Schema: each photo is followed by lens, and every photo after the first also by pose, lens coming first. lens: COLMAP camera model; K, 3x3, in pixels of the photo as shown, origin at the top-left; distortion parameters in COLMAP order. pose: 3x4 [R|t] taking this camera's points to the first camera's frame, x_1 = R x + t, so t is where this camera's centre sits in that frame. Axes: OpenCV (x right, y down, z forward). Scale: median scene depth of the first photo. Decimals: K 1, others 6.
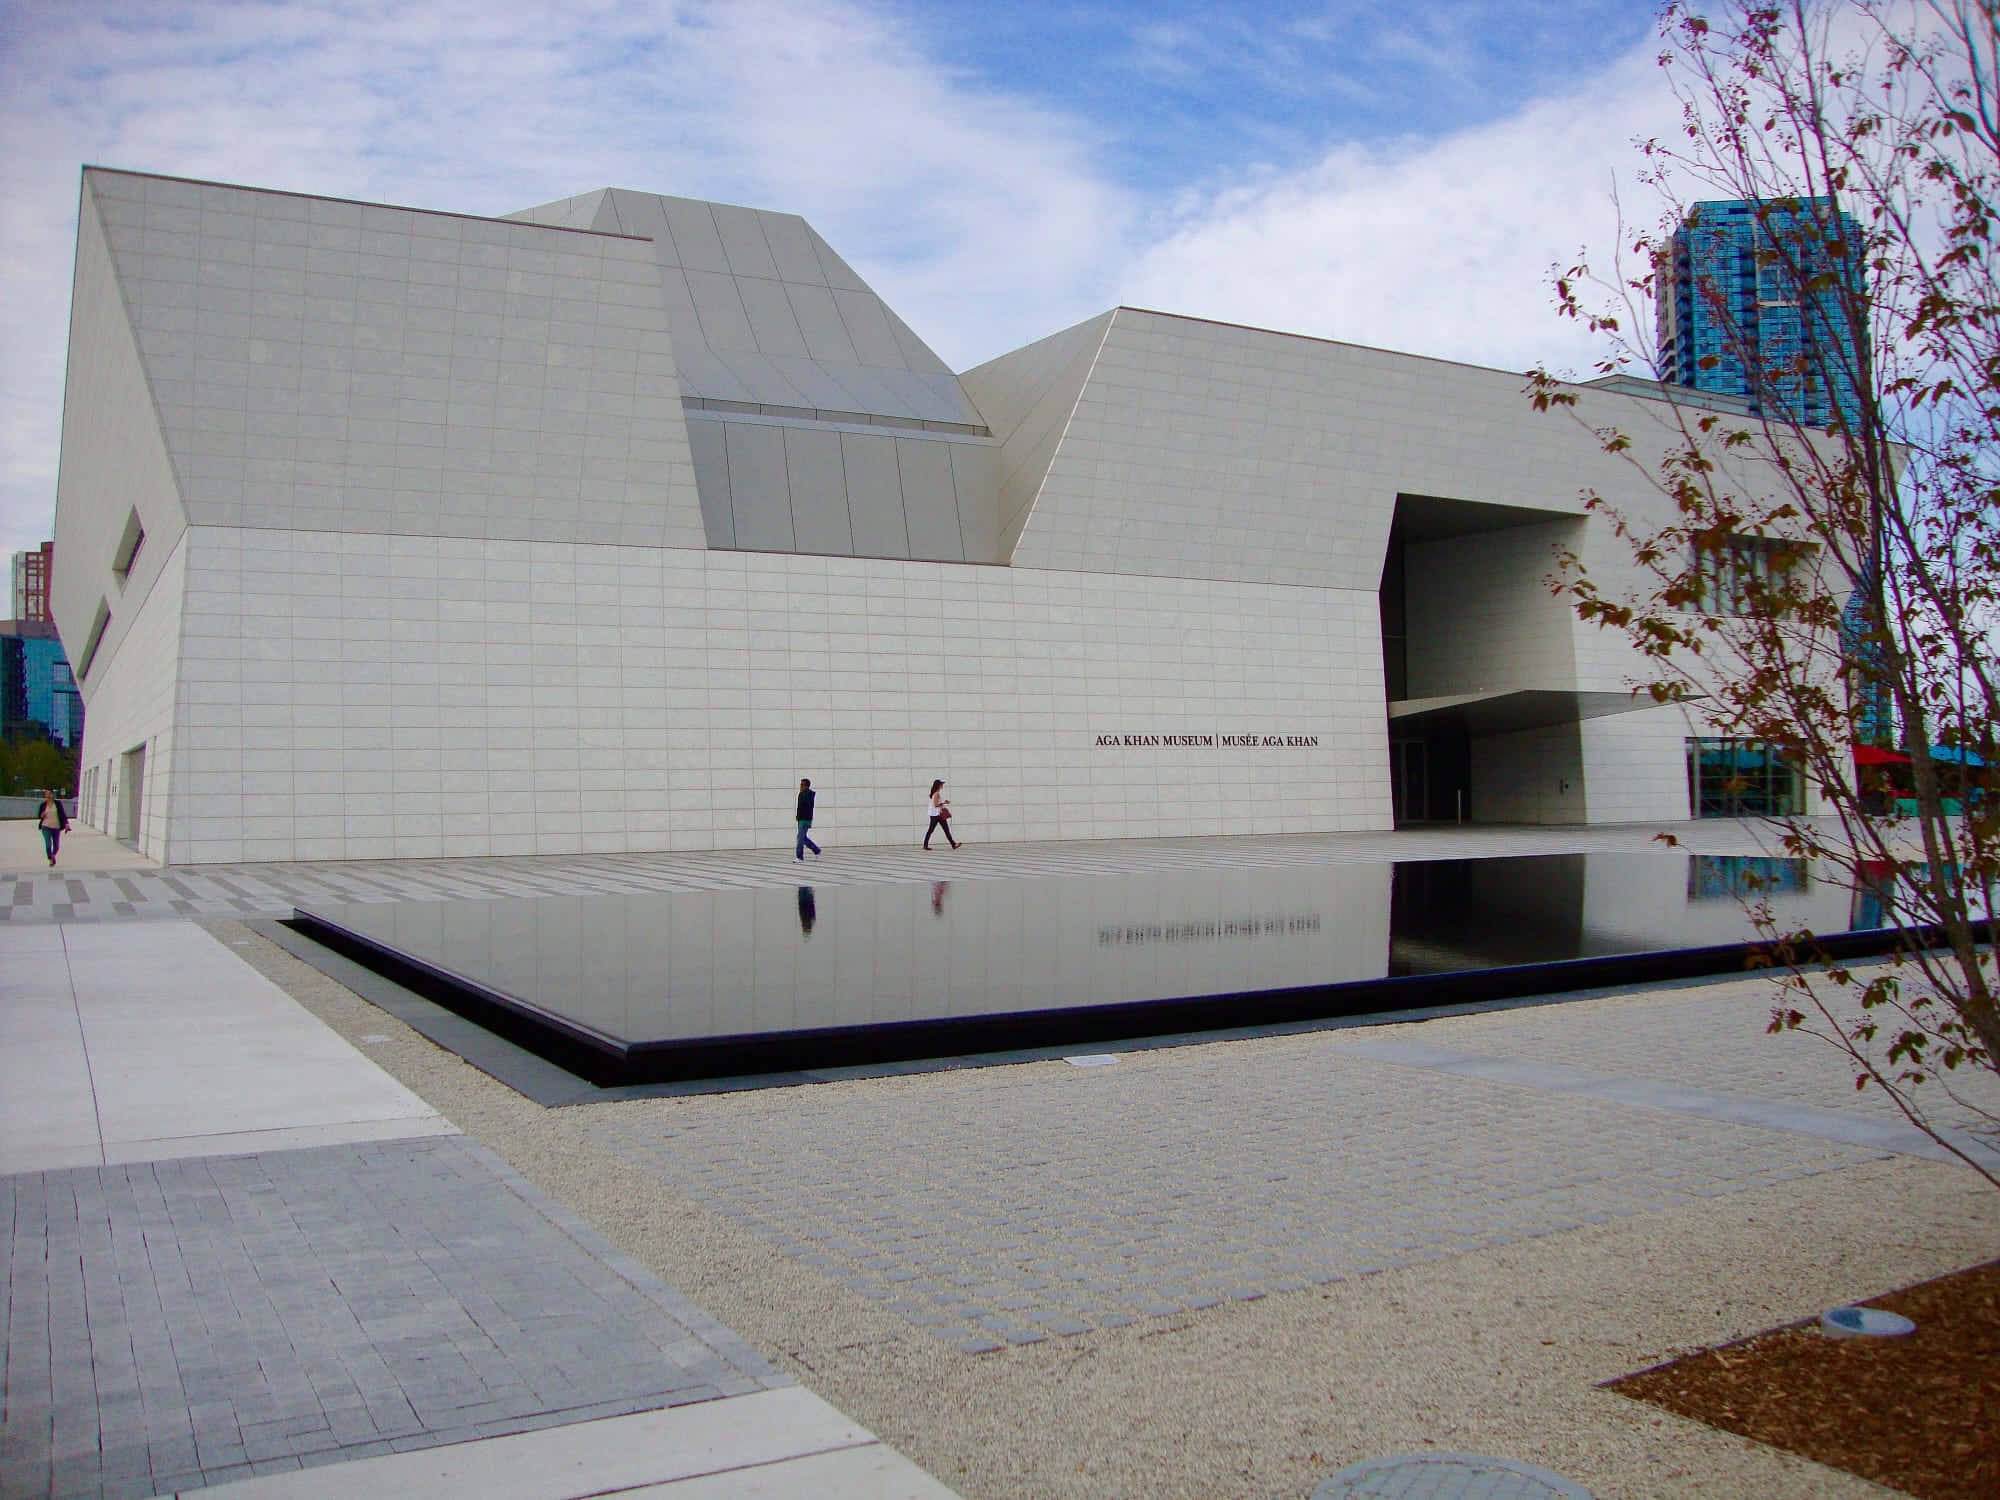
lens RADIAL K [[1769.6, 0, 1026.4], [0, 1769.6, 790.9], [0, 0, 1]] dist [-0.214514, 0.265131]
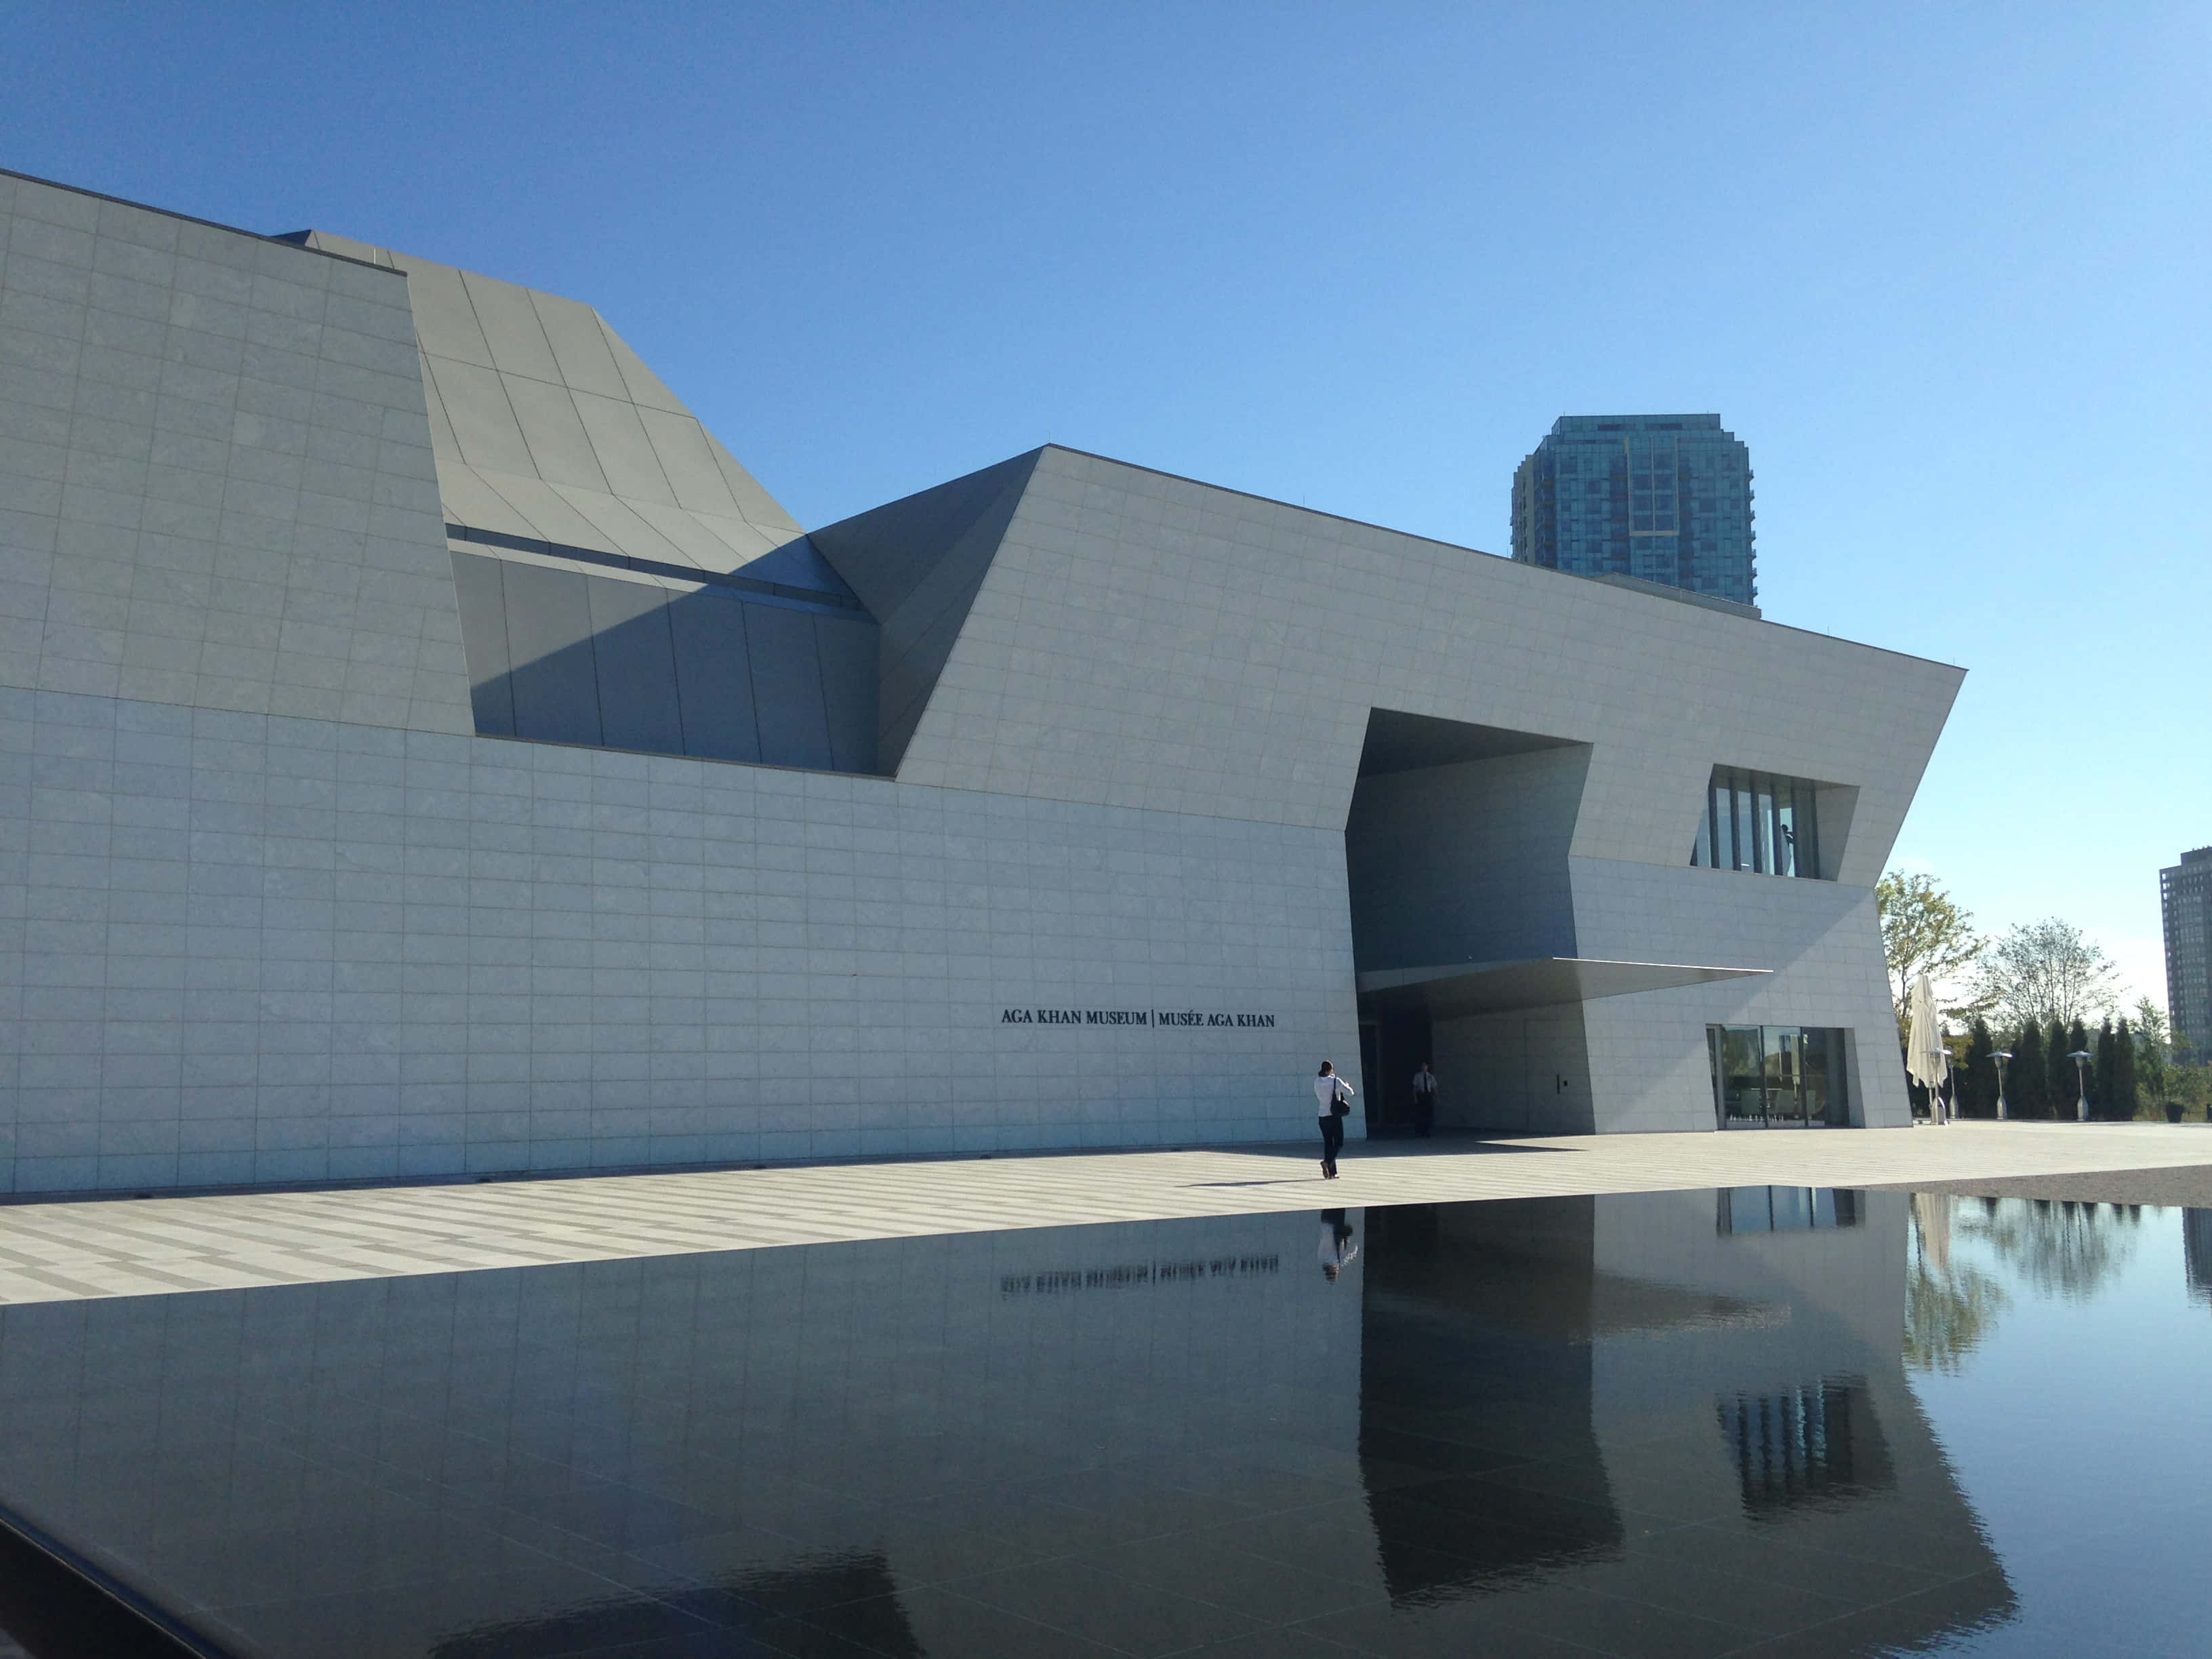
lens RADIAL K [[1993.5, 0, 1106.0], [0, 1993.5, 829.5], [0, 0, 1]] dist [0.177202, -0.174446]
pose [[0.985272, 0.030503, 0.168254, -0.064900], [-0.010016, 0.992566, -0.121296, -0.004924], [-0.170703, 0.117824, 0.978252, 0.160031]]
